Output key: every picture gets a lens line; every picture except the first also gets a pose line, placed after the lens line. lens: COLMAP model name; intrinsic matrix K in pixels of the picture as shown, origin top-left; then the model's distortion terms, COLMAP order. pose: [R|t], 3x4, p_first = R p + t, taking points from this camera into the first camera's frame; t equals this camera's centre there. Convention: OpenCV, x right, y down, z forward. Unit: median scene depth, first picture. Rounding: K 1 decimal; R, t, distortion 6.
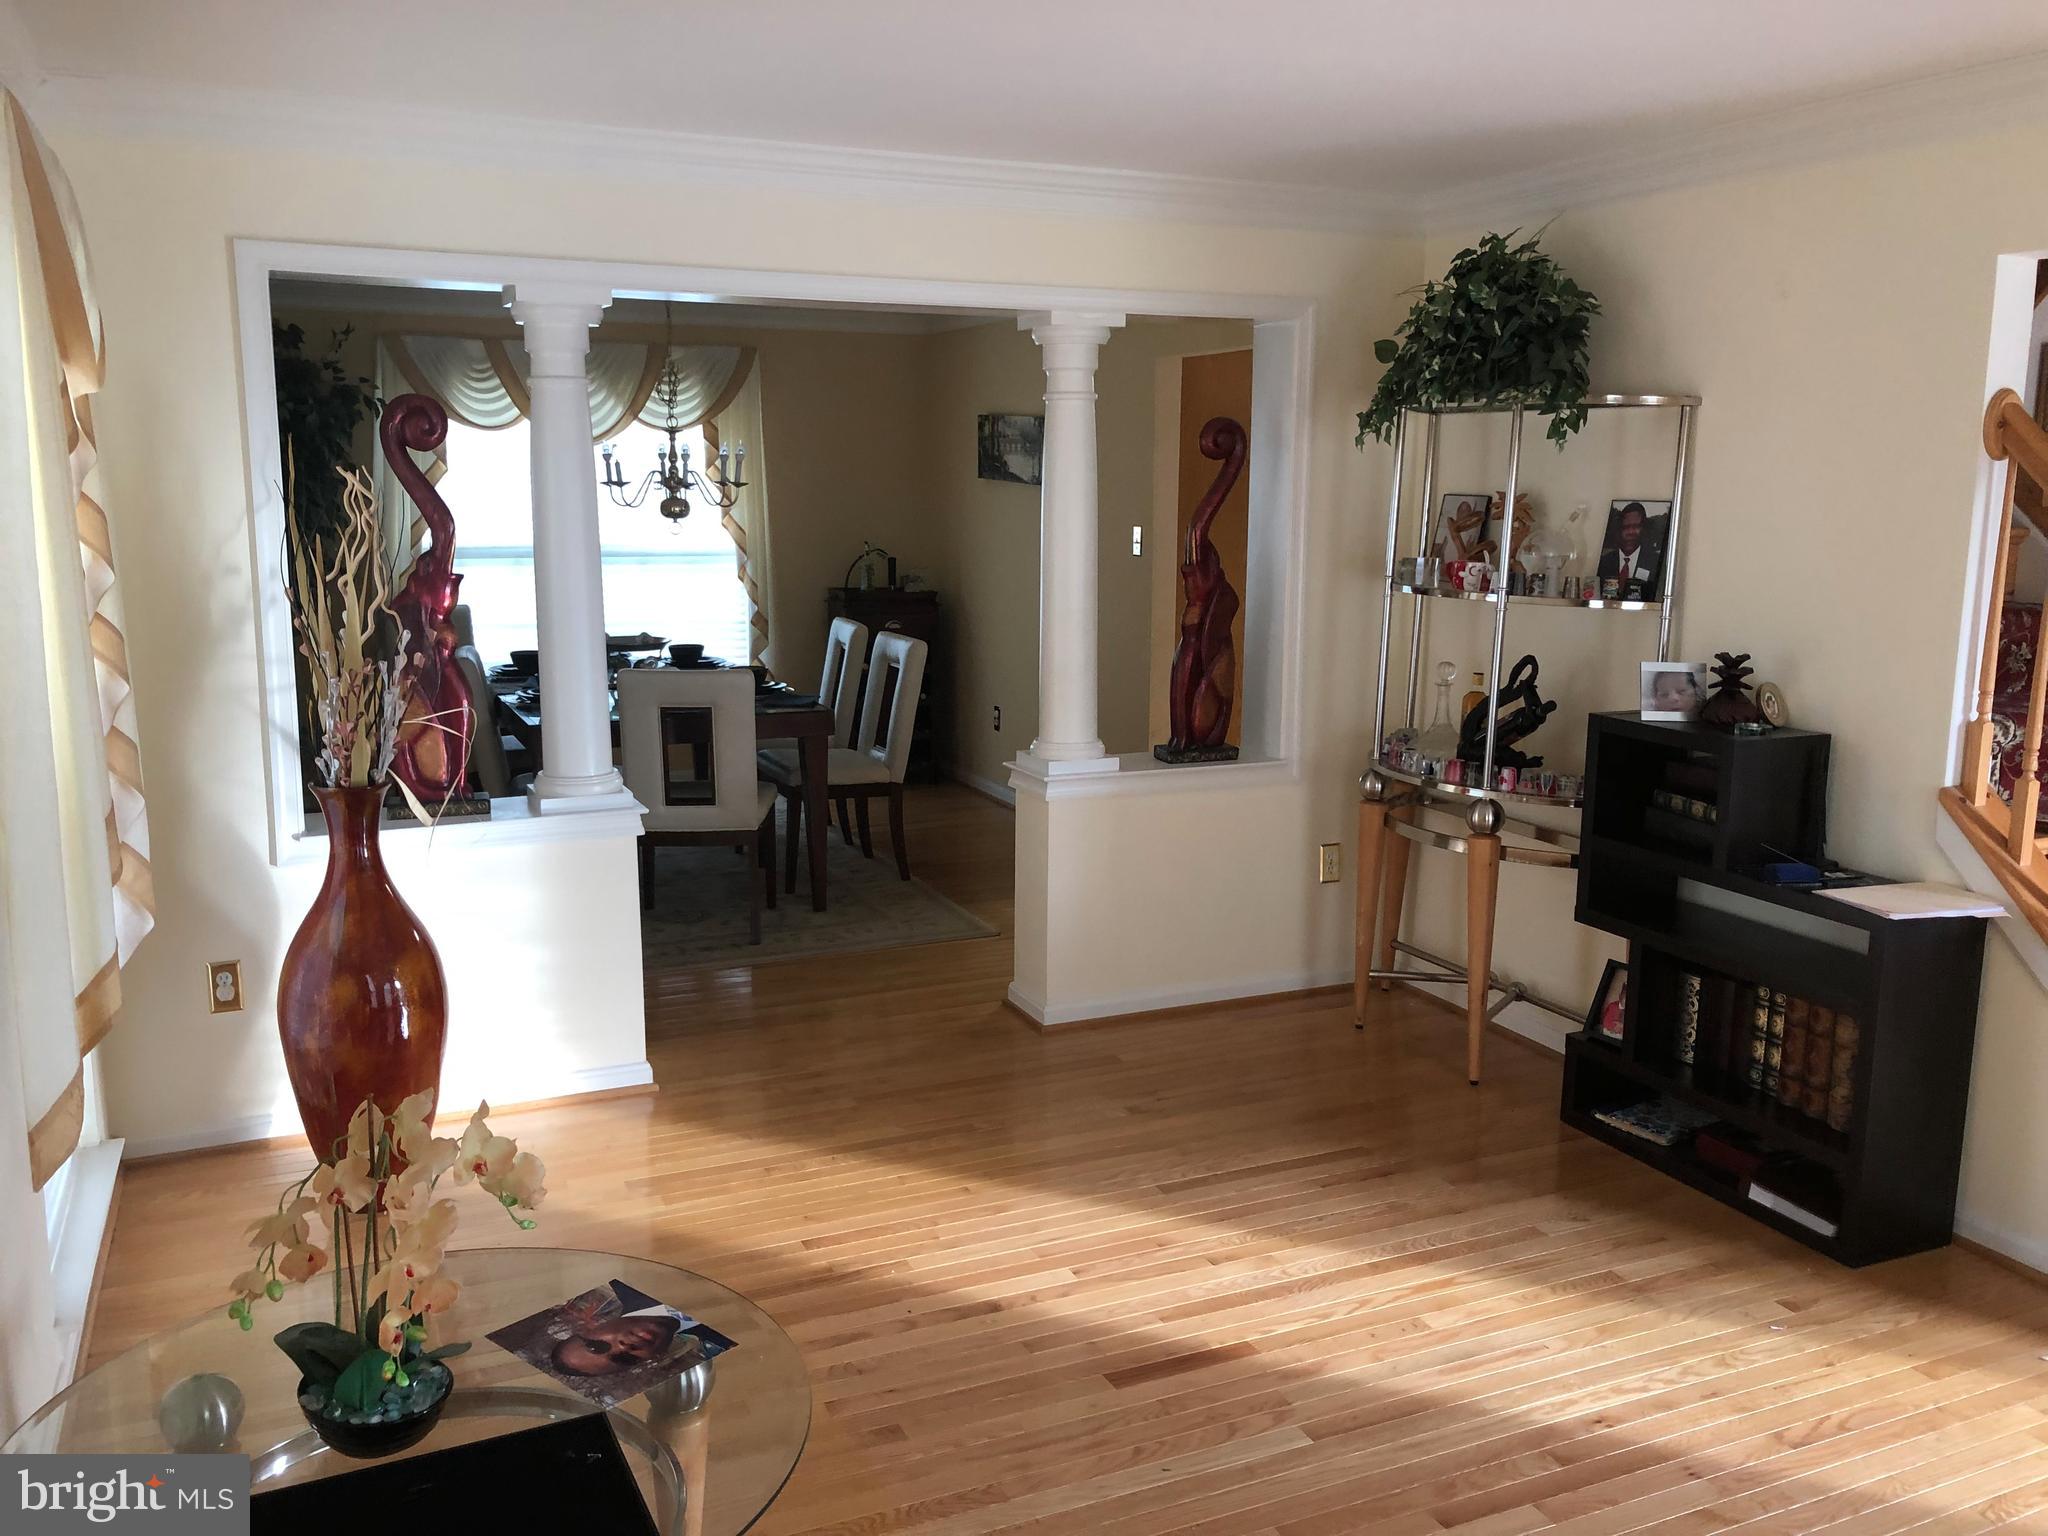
lens RADIAL K [[1644.8, 0, 1022.6], [0, 1644.8, 746.6], [0, 0, 1]] dist [-0.001249, -0.000154]
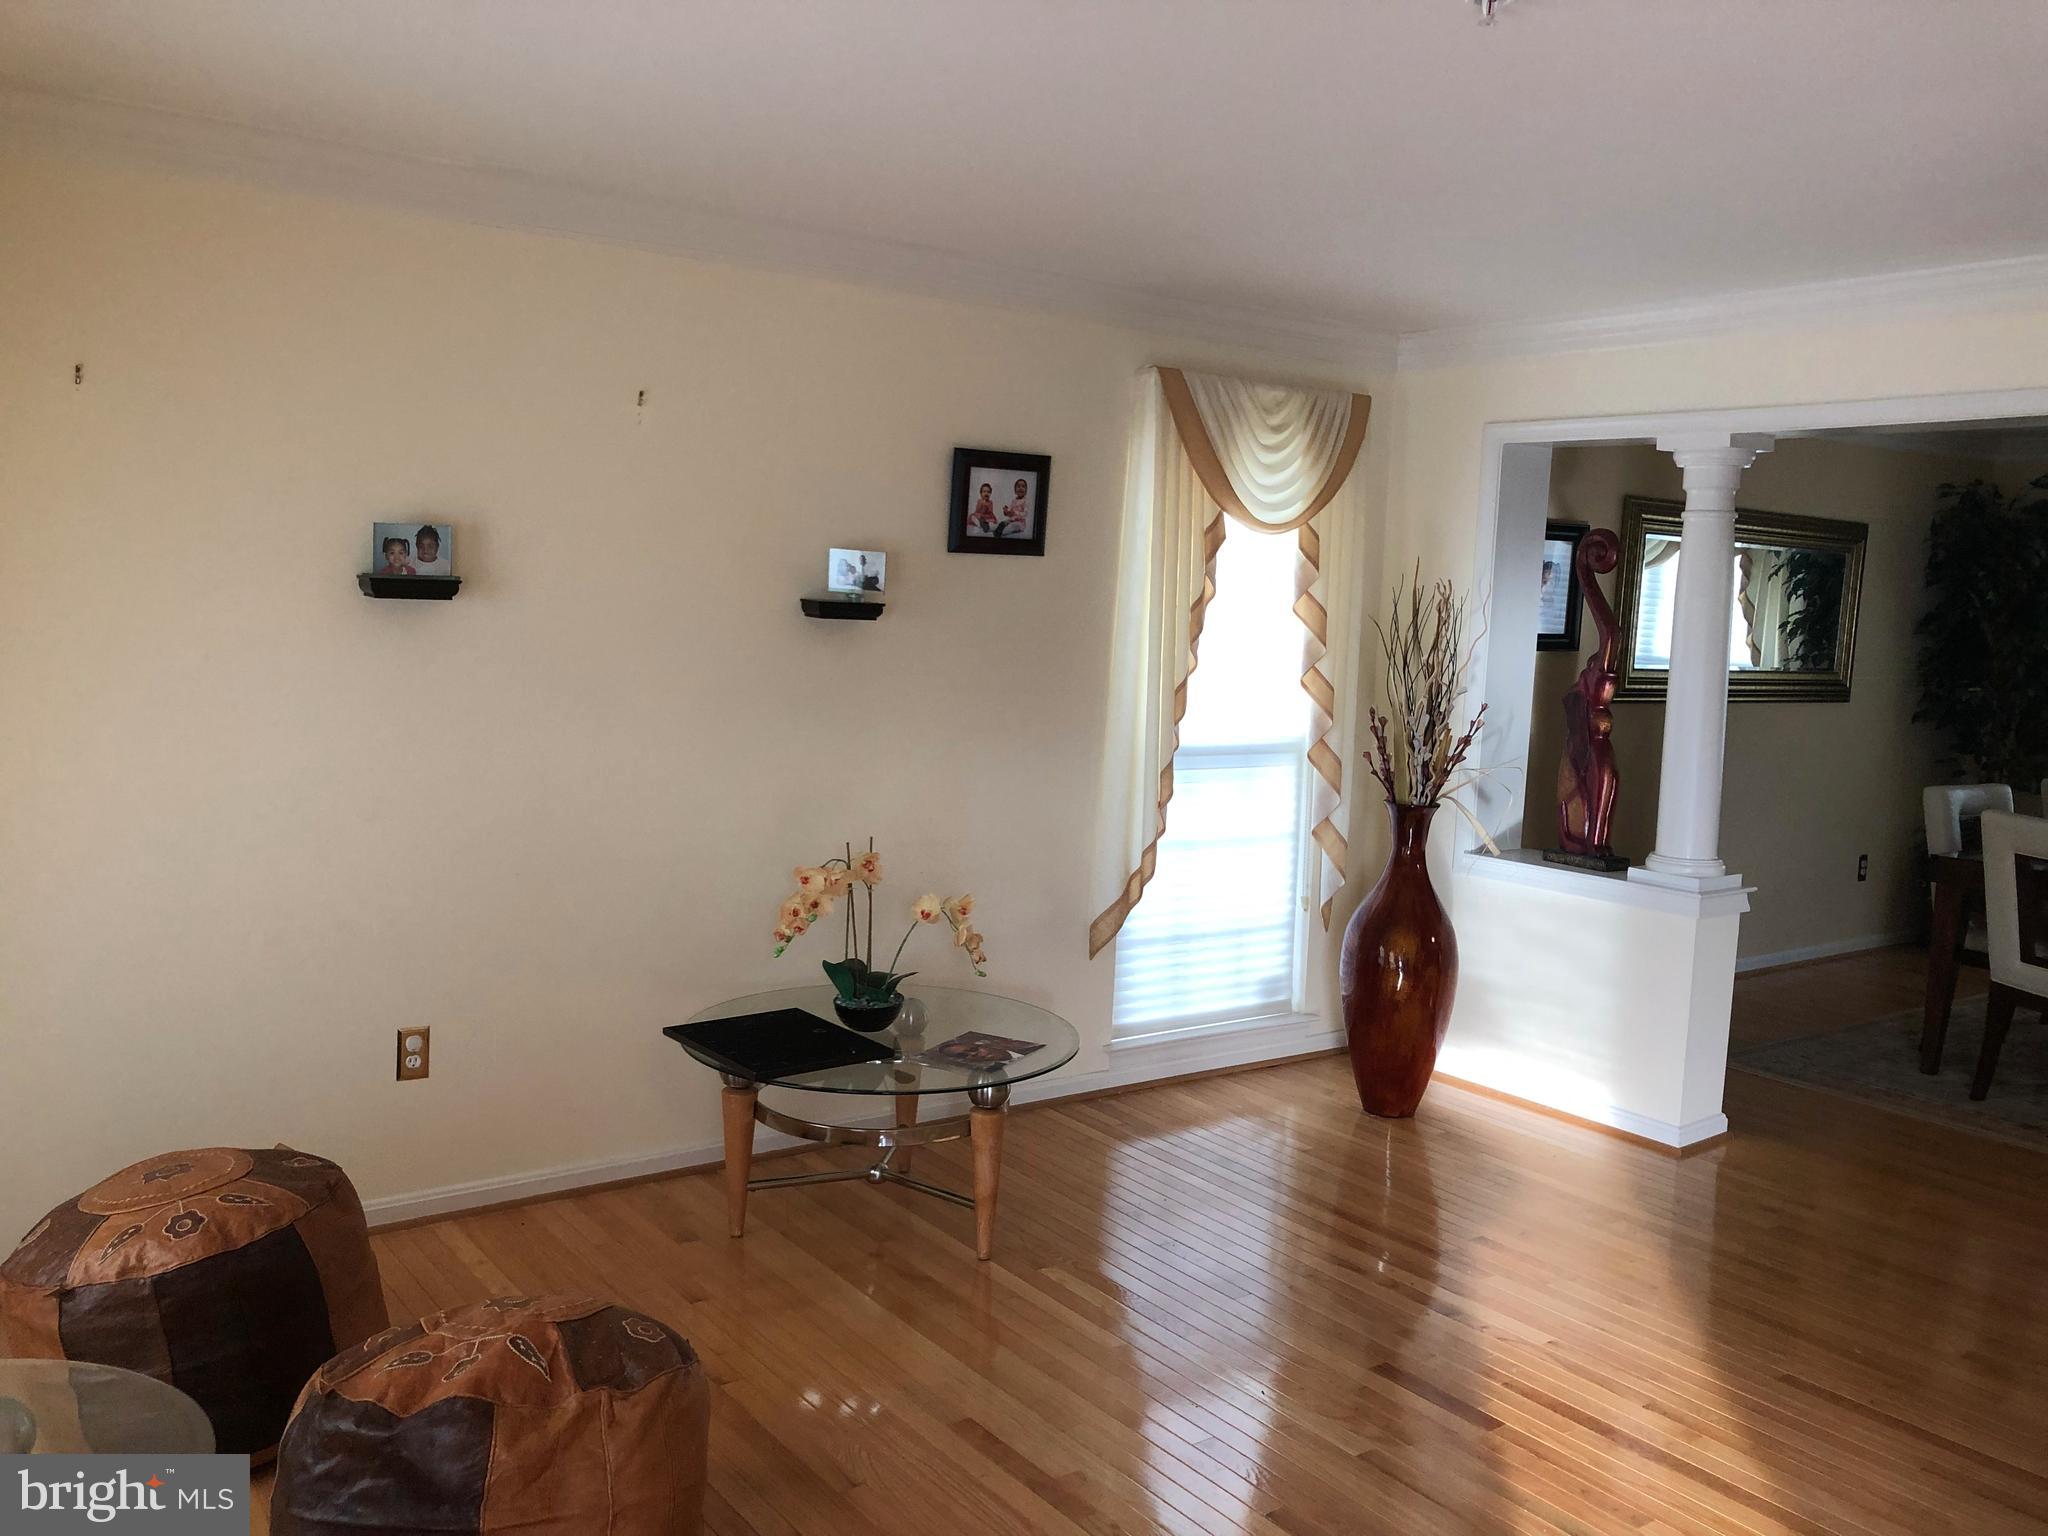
lens RADIAL K [[1677.0, 0, 1010.8], [0, 1677.0, 763.9], [0, 0, 1]] dist [0.010666, 0.002739]
pose [[0.208671, 0.107882, -0.972018, 0.934673], [-0.189609, 0.979502, 0.068008, -0.046652], [0.959430, 0.170112, 0.224849, 0.357901]]
